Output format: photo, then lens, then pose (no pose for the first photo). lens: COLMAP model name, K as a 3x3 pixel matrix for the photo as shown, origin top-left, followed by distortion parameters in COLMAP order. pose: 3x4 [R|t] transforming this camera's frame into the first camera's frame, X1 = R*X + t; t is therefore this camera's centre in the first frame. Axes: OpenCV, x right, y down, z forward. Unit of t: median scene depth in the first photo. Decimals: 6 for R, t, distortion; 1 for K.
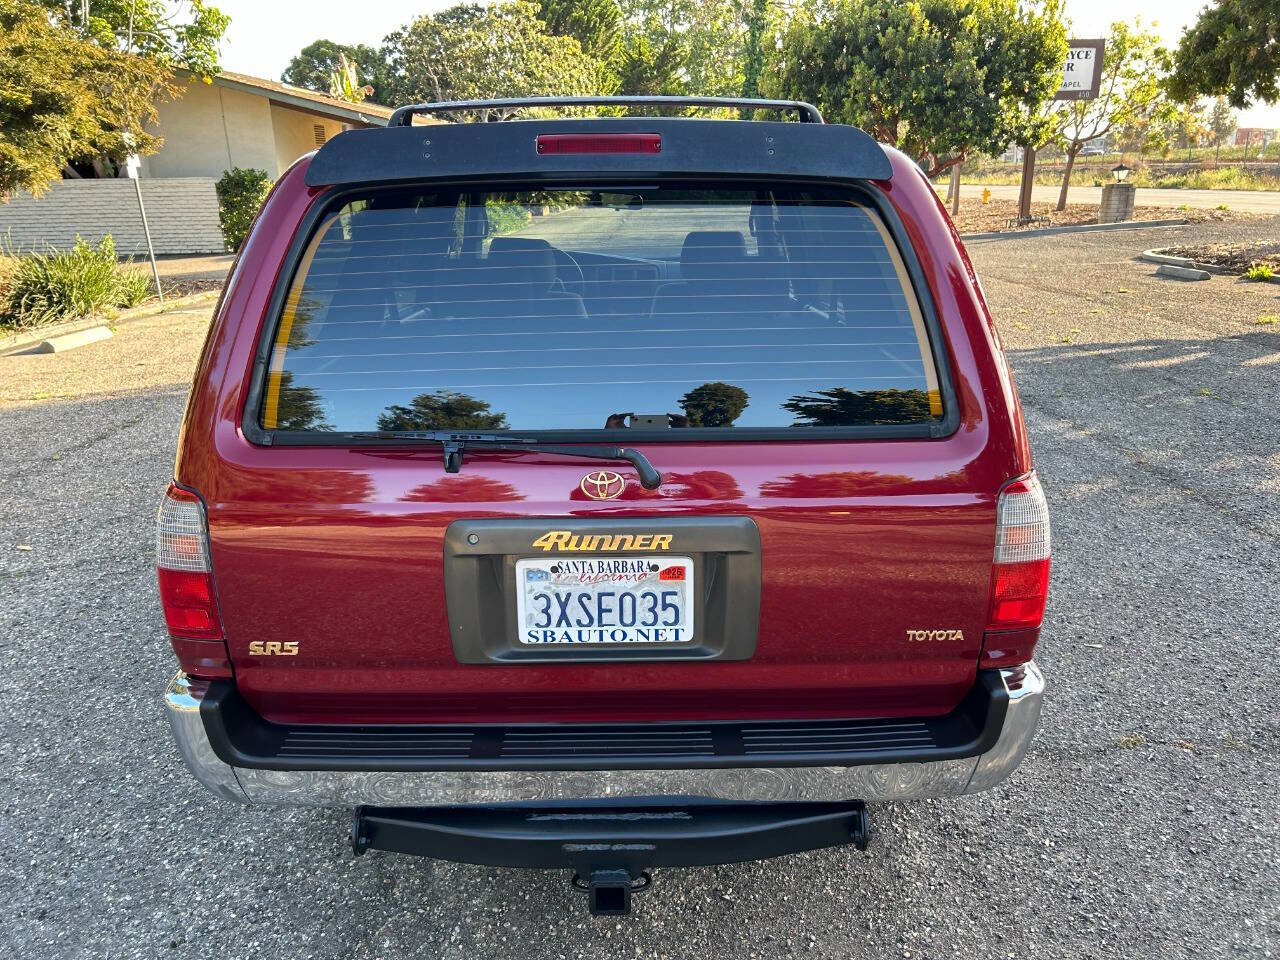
lens RADIAL K [[969.4, 0, 639.2], [0, 969.4, 476.9], [0, 0, 1]] dist [0.062746, -0.074598]
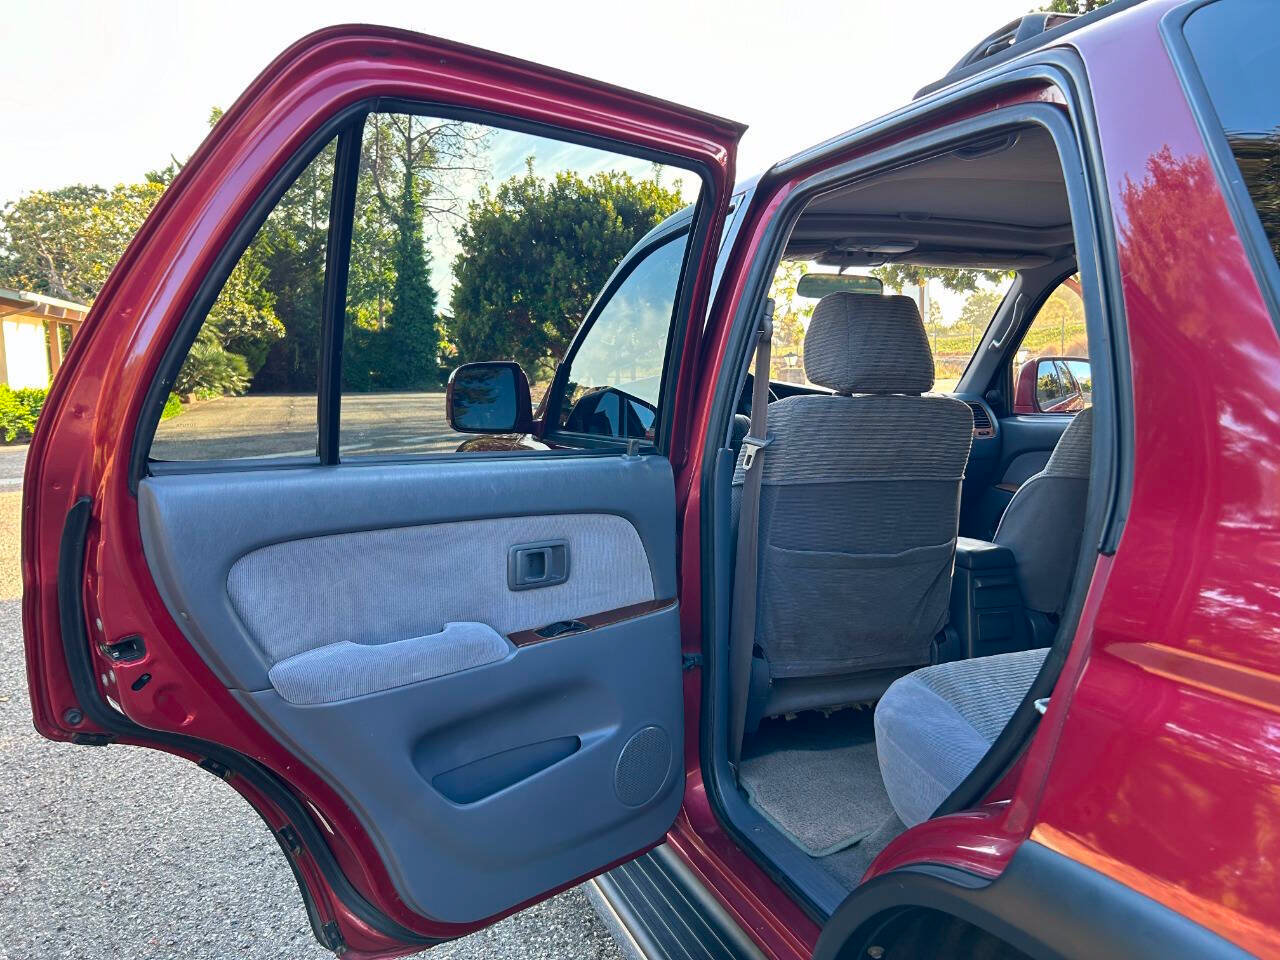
lens RADIAL K [[969.4, 0, 638.0], [0, 969.4, 467.2], [0, 0, 1]] dist [0.062746, -0.074598]
pose [[0.934086, -0.036877, 0.355139, -0.830840], [0.107043, 0.977824, -0.180007, -0.182179], [-0.340625, 0.206157, 0.917319, 1.177981]]
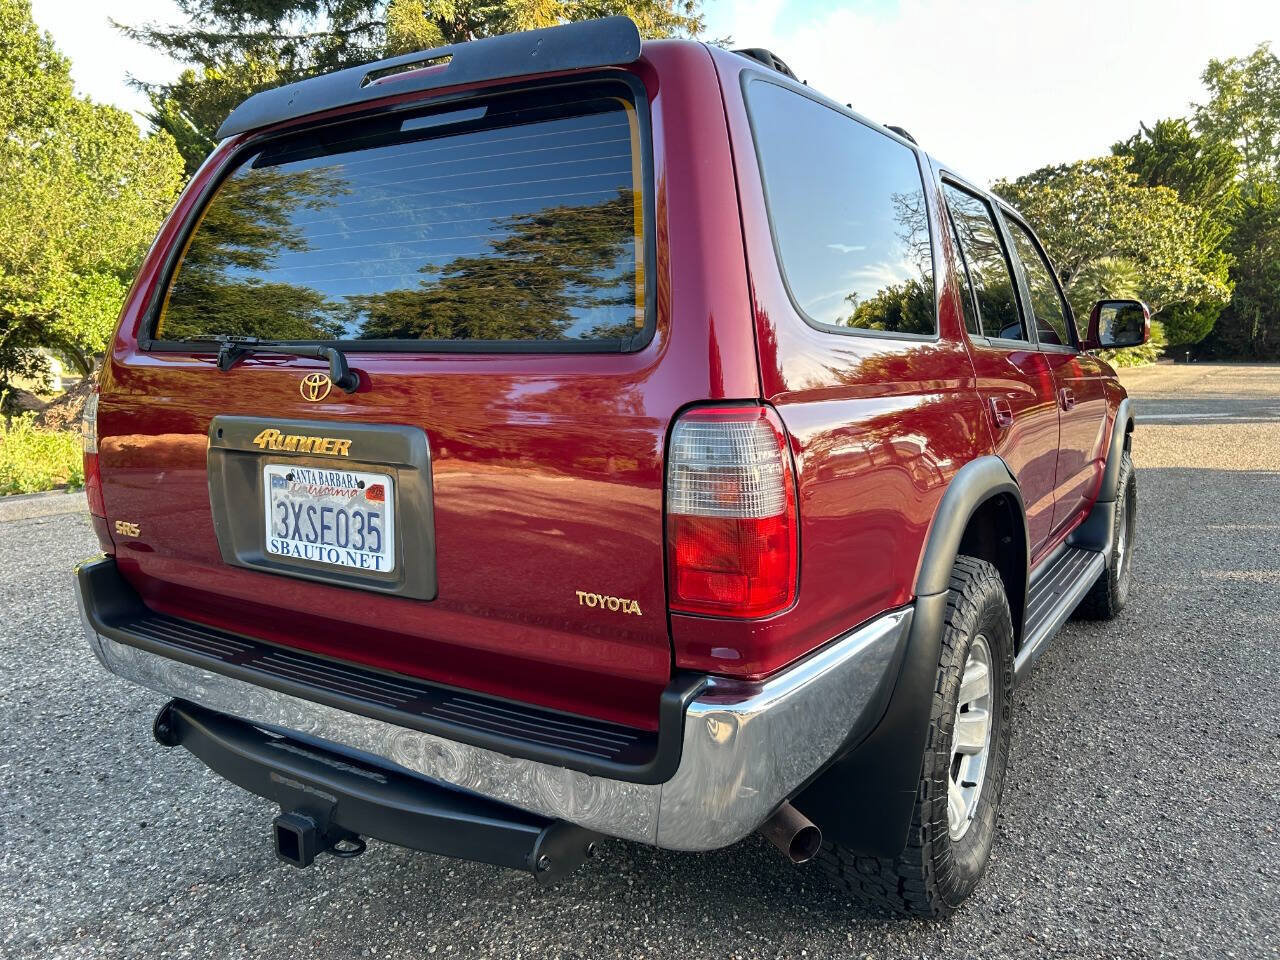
lens RADIAL K [[969.4, 0, 633.0], [0, 969.4, 474.3], [0, 0, 1]] dist [0.062746, -0.074598]
pose [[0.838756, 0.077184, -0.539009, 0.712833], [-0.163737, 0.979839, -0.114483, 0.142980], [0.519305, 0.184279, 0.834484, 0.335317]]
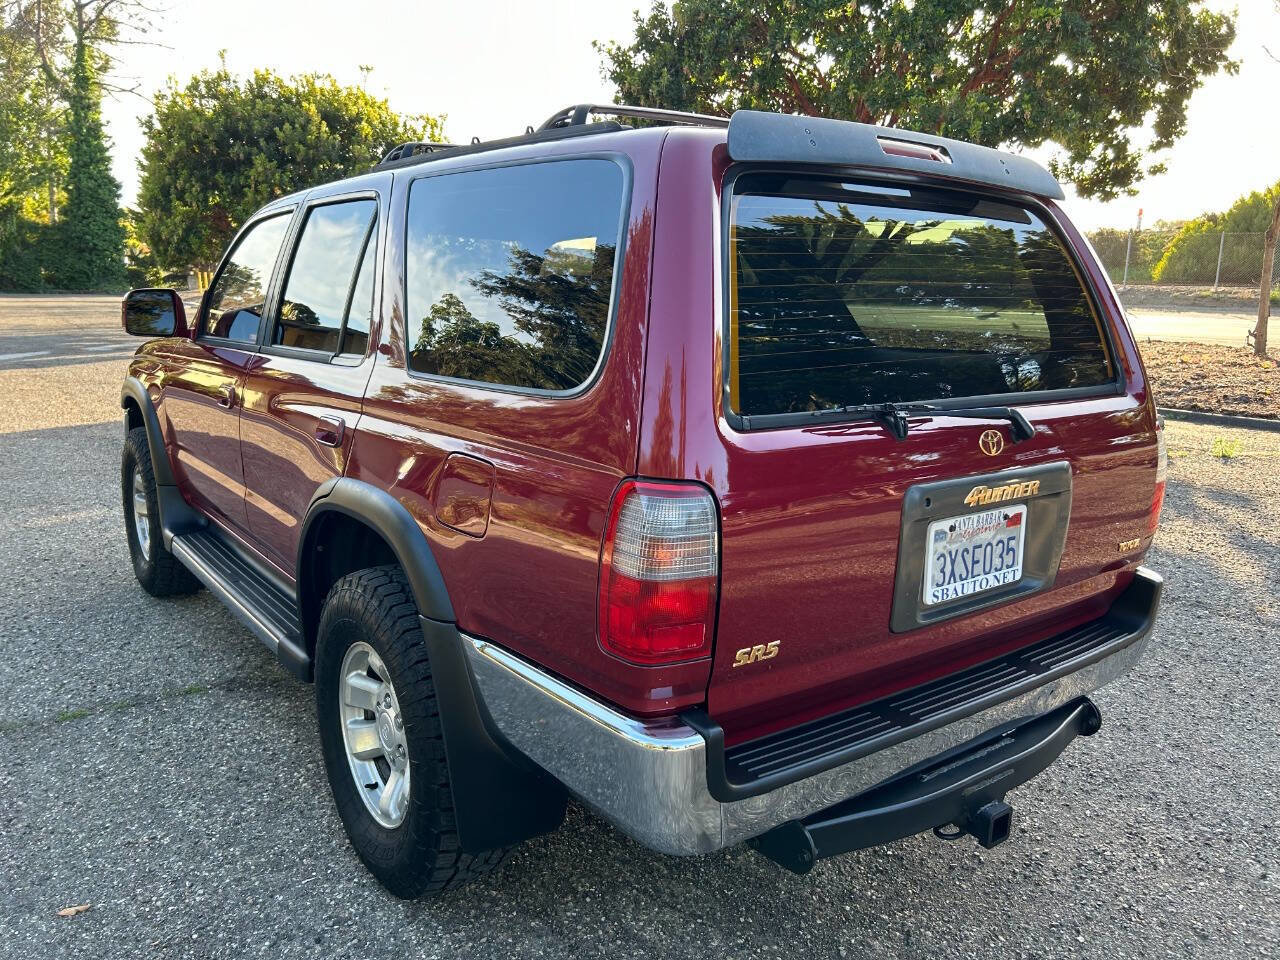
lens RADIAL K [[969.4, 0, 645.2], [0, 969.4, 484.8], [0, 0, 1]] dist [0.062746, -0.074598]
pose [[0.801962, -0.092078, 0.590236, -0.954589], [0.145484, 0.988405, -0.043478, 0.043163], [-0.579388, 0.120738, 0.806059, 0.305129]]
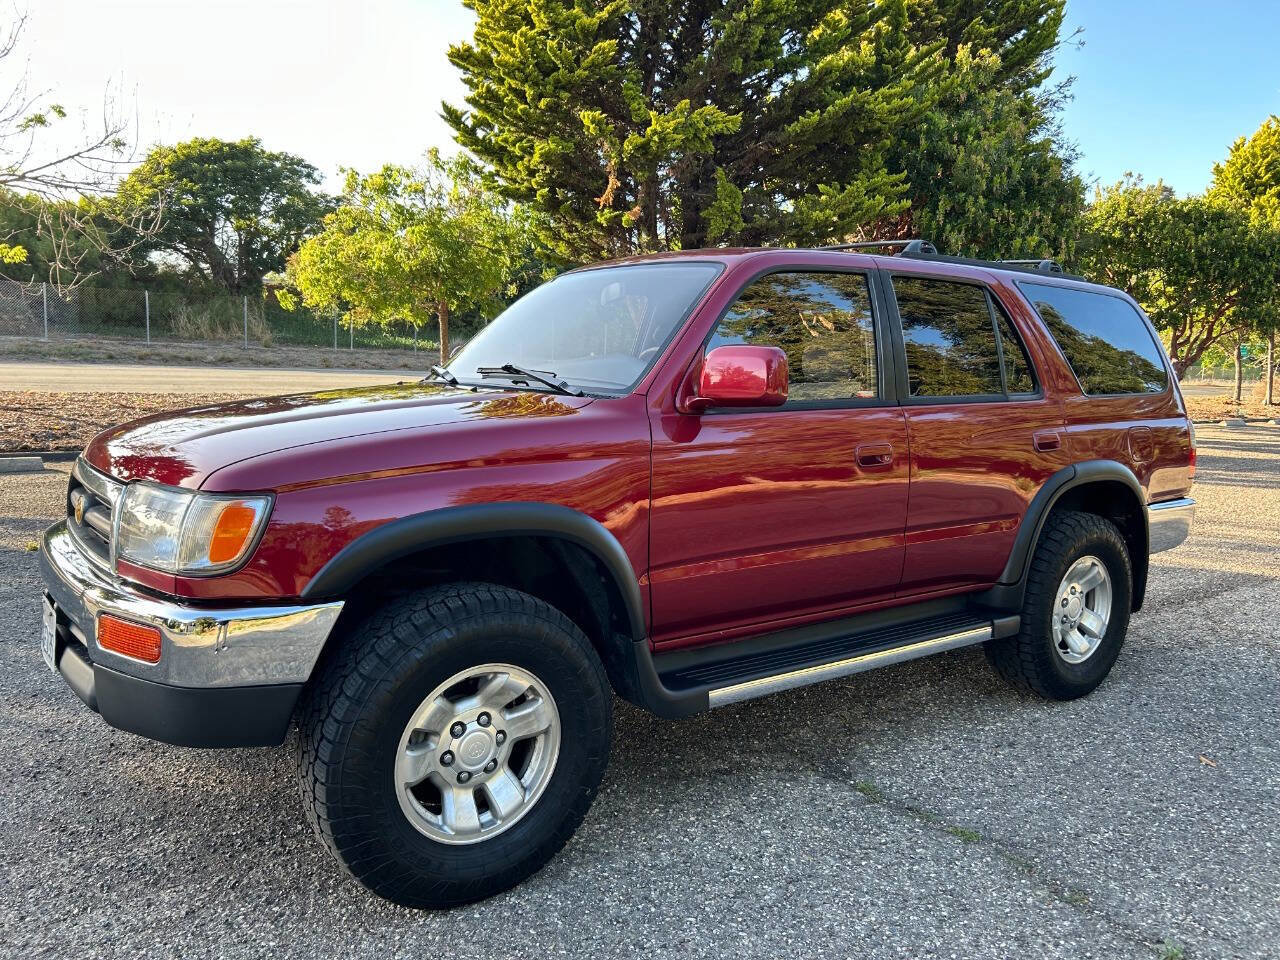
lens RADIAL K [[969.4, 0, 634.9], [0, 969.4, 484.2], [0, 0, 1]] dist [0.062746, -0.074598]
pose [[-0.584103, -0.101707, 0.805282, -1.679625], [0.219158, 0.935508, 0.277119, -0.851680], [-0.781533, 0.338350, -0.524143, 3.442231]]
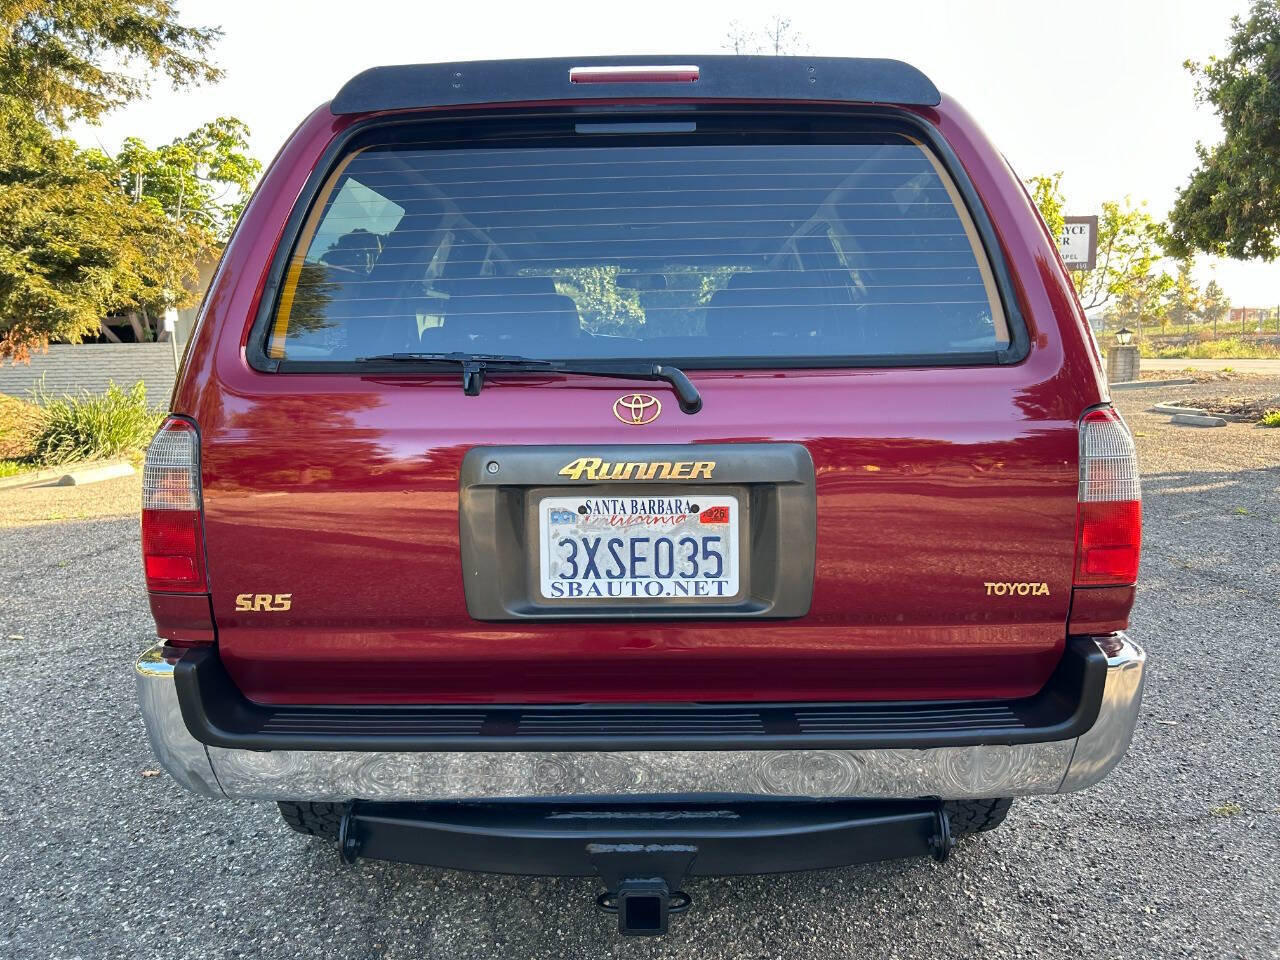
lens RADIAL K [[969.4, 0, 638.8], [0, 969.4, 469.3], [0, 0, 1]] dist [0.062746, -0.074598]
pose [[0.999878, -0.000087, -0.015651, -0.020530], [-0.002759, 0.983346, -0.181724, 0.211534], [0.015406, 0.181745, 0.983225, 0.112330]]
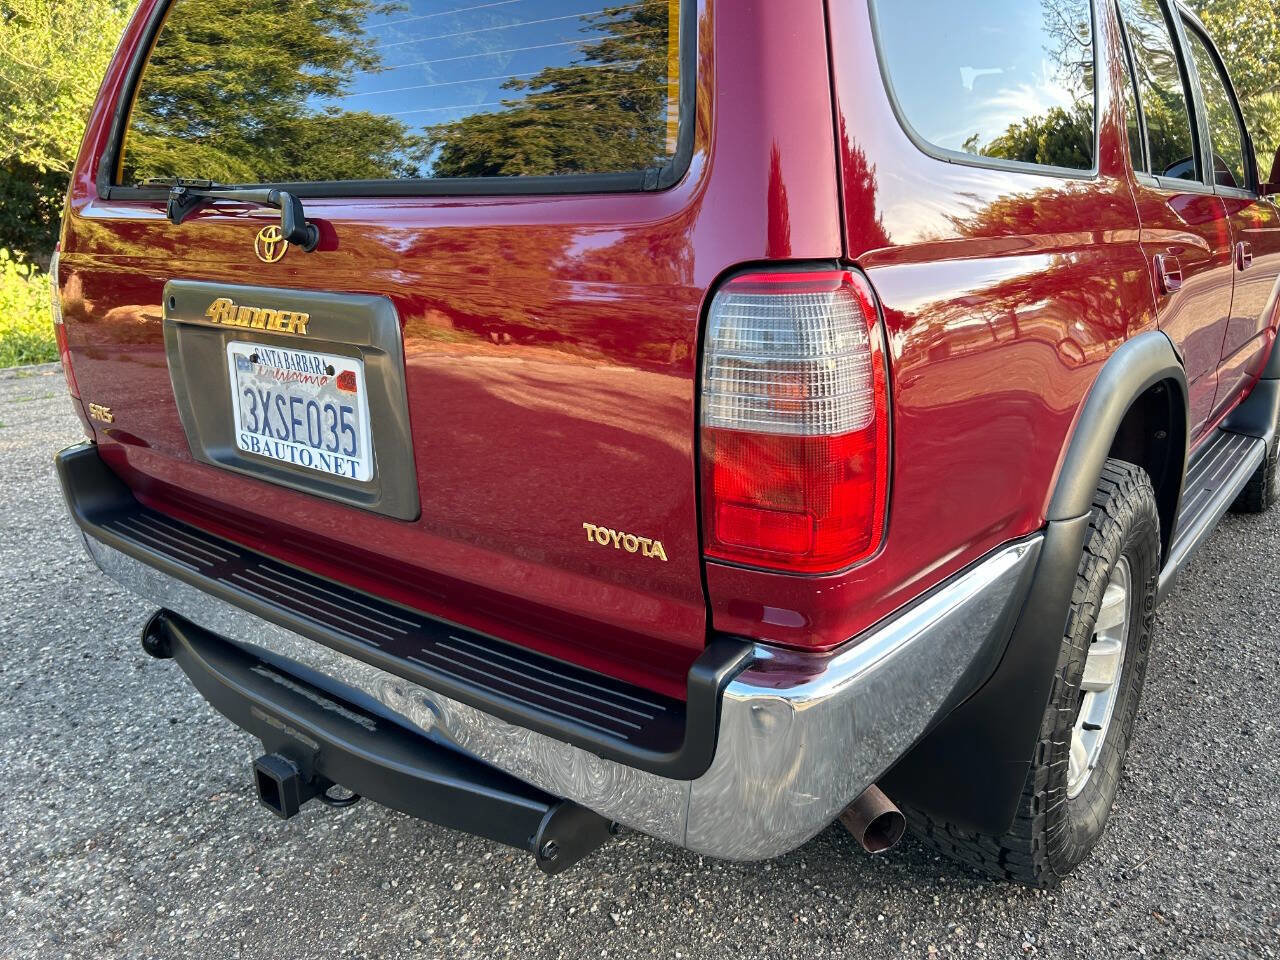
lens RADIAL K [[969.4, 0, 641.3], [0, 969.4, 475.2], [0, 0, 1]] dist [0.062746, -0.074598]
pose [[0.783071, 0.169013, -0.598527, 0.633922], [-0.179367, 0.982848, 0.042867, 0.094256], [0.595506, 0.073789, 0.799955, 0.529474]]
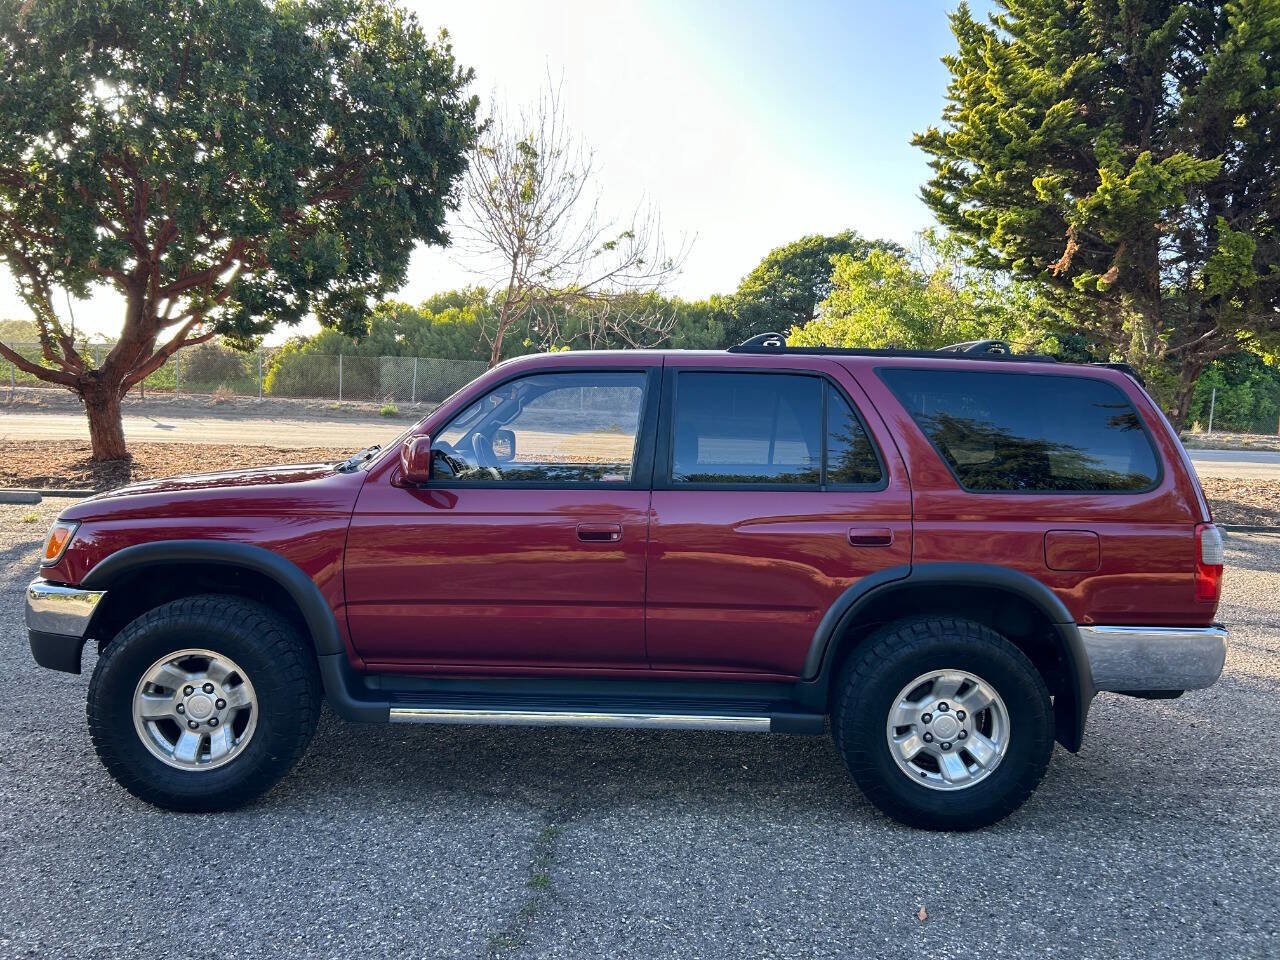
lens RADIAL K [[969.4, 0, 648.0], [0, 969.4, 486.9], [0, 0, 1]] dist [0.062746, -0.074598]
pose [[0.001060, -0.059625, 0.998220, -2.453217], [0.258744, 0.964244, 0.057321, -0.489498], [-0.965945, 0.258223, 0.016449, 2.003444]]
